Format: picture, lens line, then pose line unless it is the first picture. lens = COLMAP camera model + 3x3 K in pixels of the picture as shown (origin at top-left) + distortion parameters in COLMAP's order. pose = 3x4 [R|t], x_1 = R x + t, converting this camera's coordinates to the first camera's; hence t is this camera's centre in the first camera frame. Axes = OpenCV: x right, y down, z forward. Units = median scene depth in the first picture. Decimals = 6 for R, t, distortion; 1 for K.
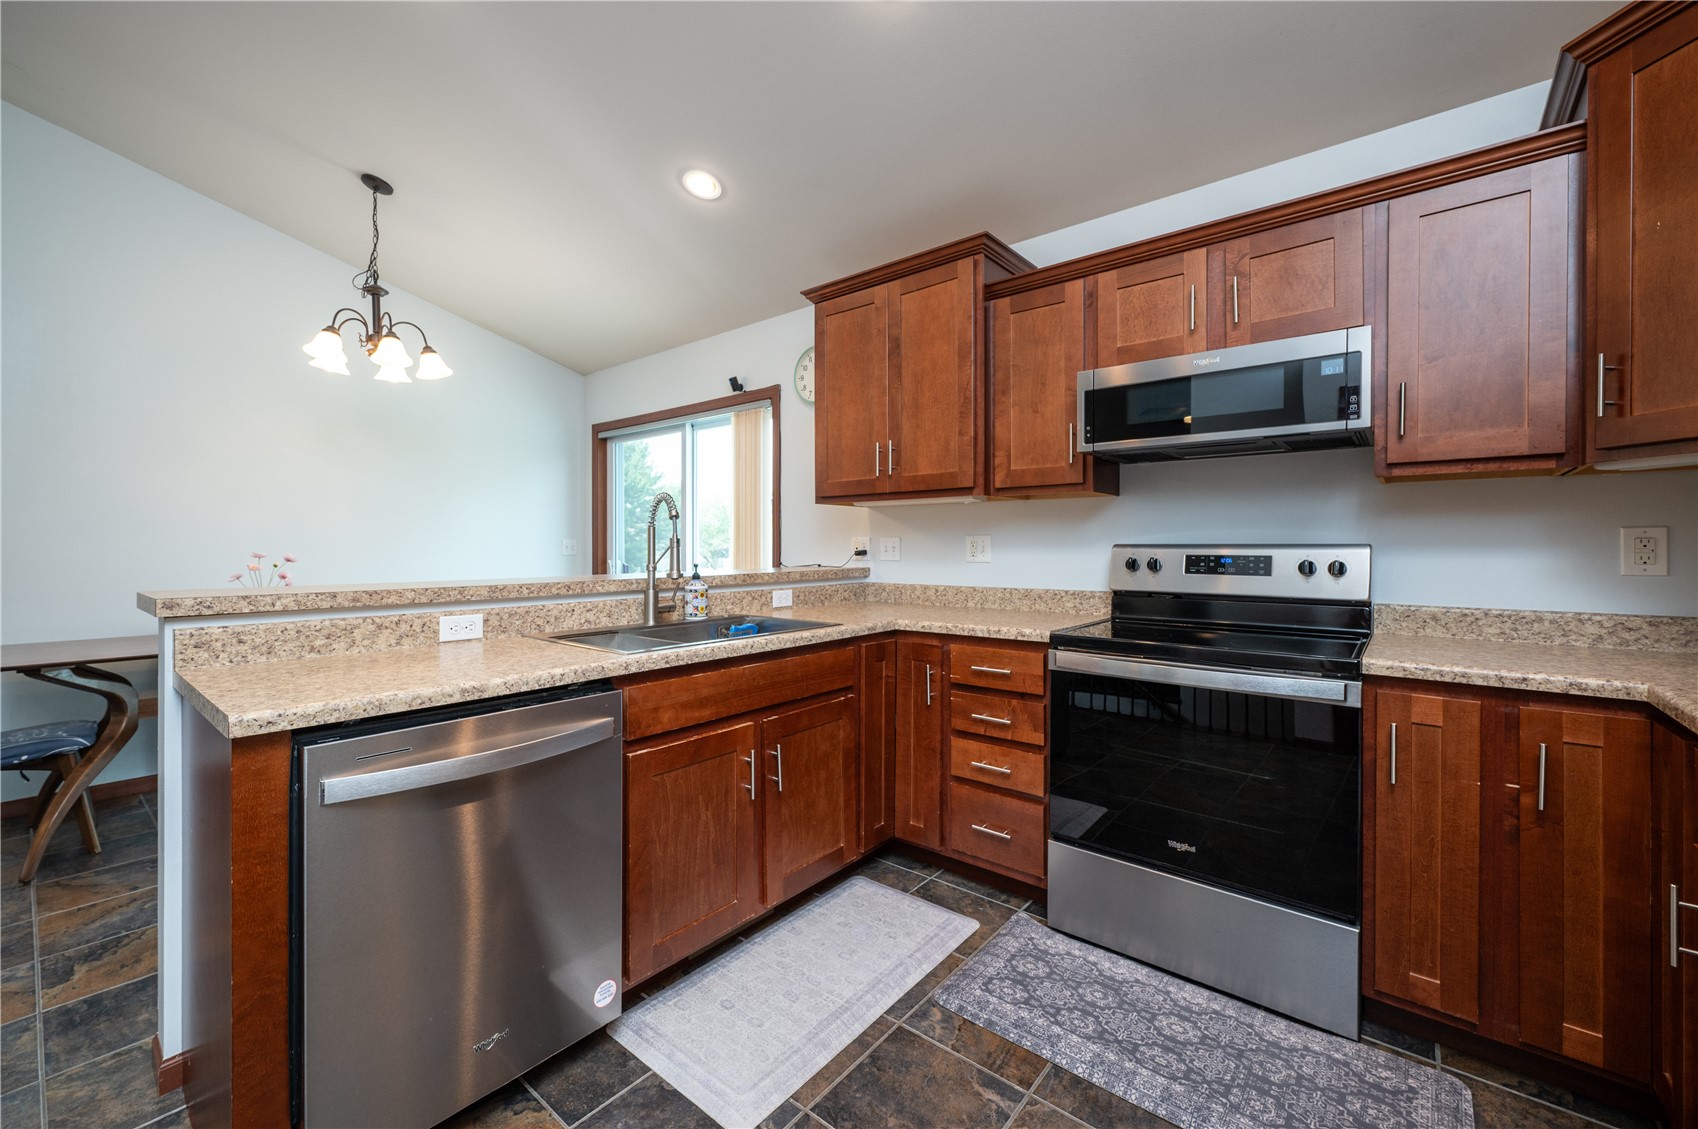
lens RADIAL K [[684.3, 0, 847.2], [0, 684.3, 549.9], [0, 0, 1]] dist [0.000833, 0.000187]
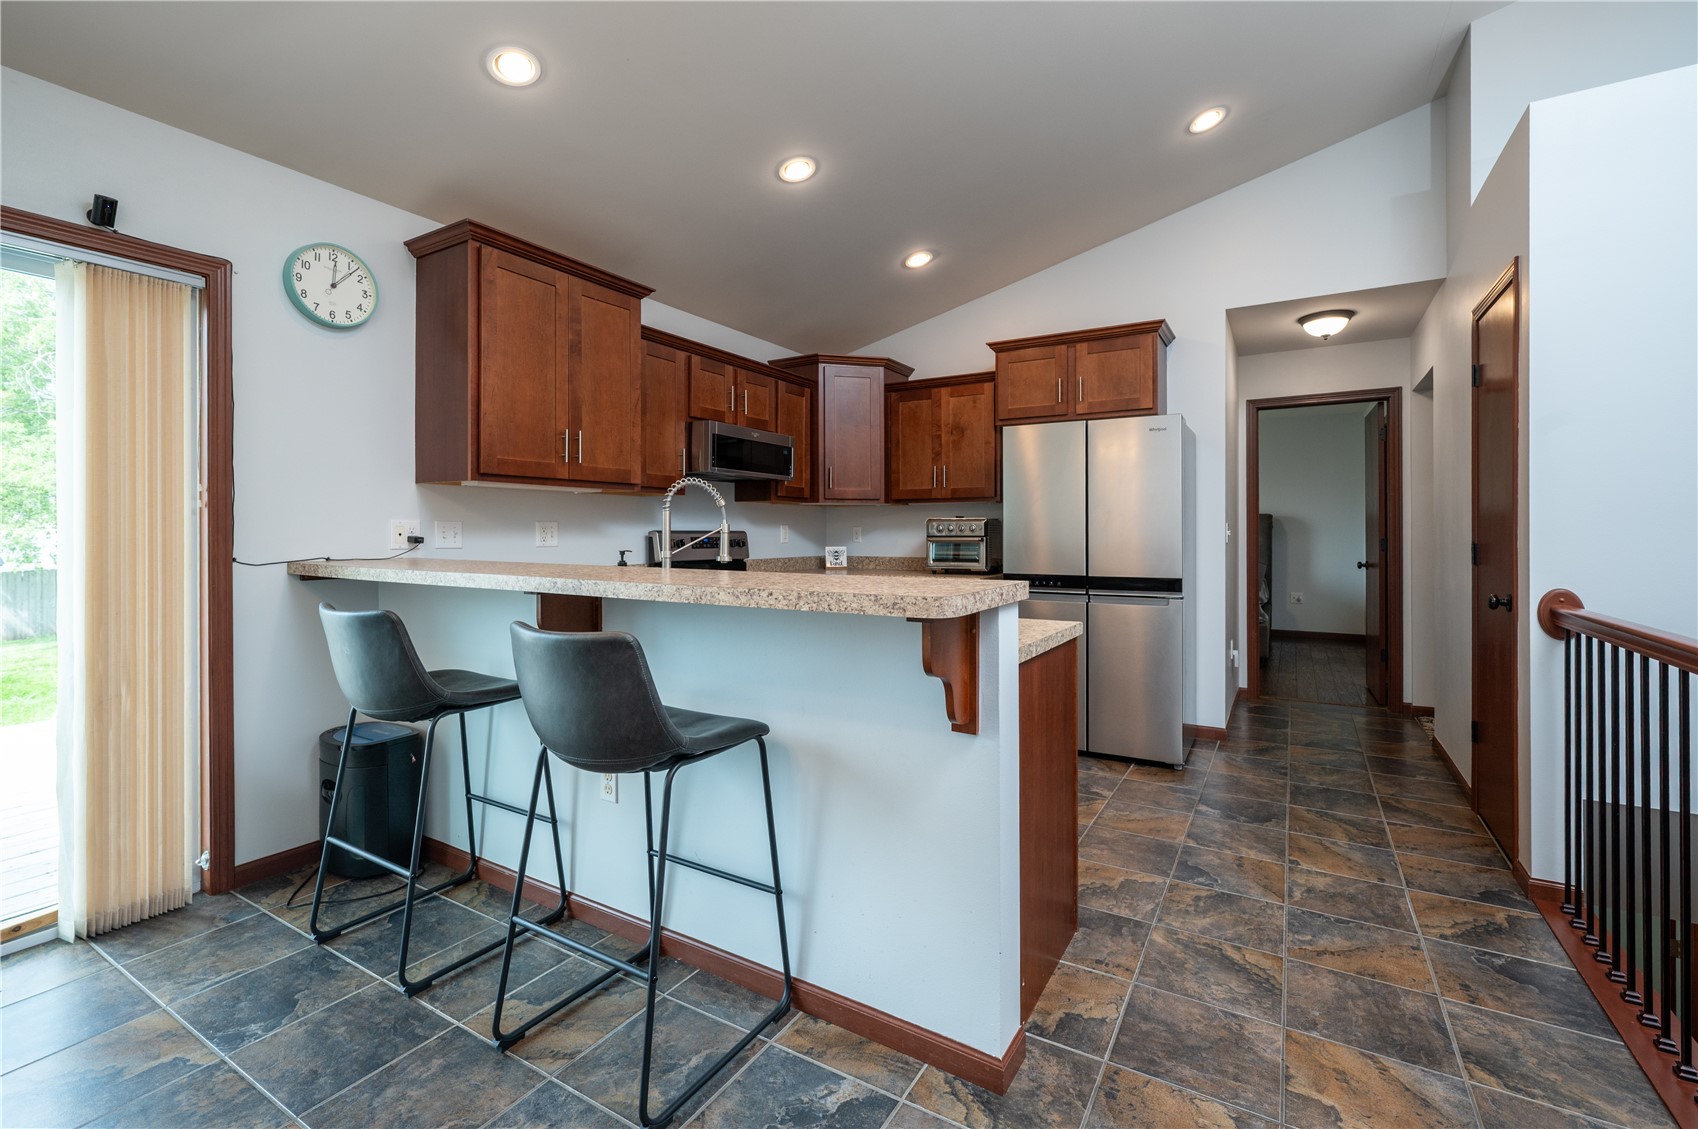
lens RADIAL K [[745.9, 0, 847.3], [0, 745.9, 533.3], [0, 0, 1]] dist [0.001084, 0.000508]
pose [[-0.153340, -0.008087, 0.988140, -1.398944], [-0.002970, 0.999966, 0.007723, -0.017590], [-0.988169, -0.001751, -0.153359, 0.961083]]
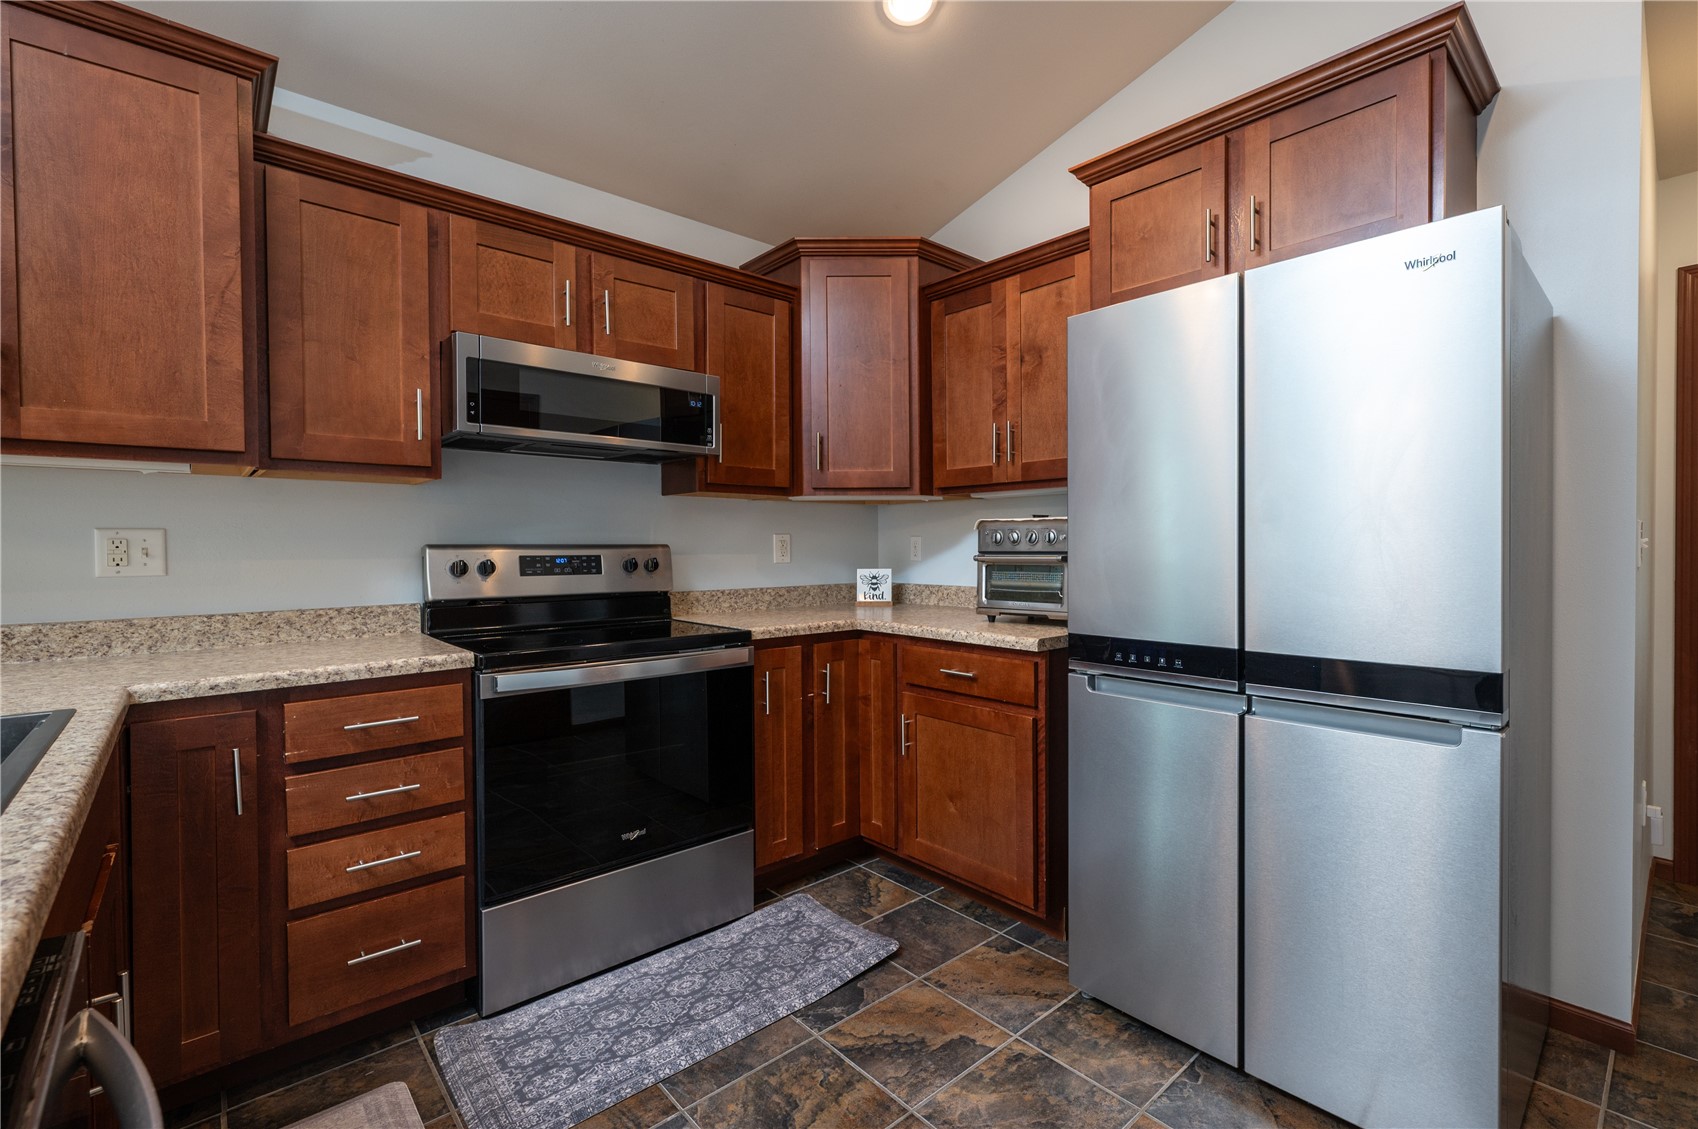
lens RADIAL K [[758.2, 0, 942.2], [0, 758.2, 557.1], [0, 0, 1]] dist [0.001367, 0.000333]
pose [[0.091558, -0.023316, 0.995527, -0.512520], [0.003105, 0.999728, 0.023129, -0.013774], [-0.995795, 0.000973, 0.091606, 0.356846]]
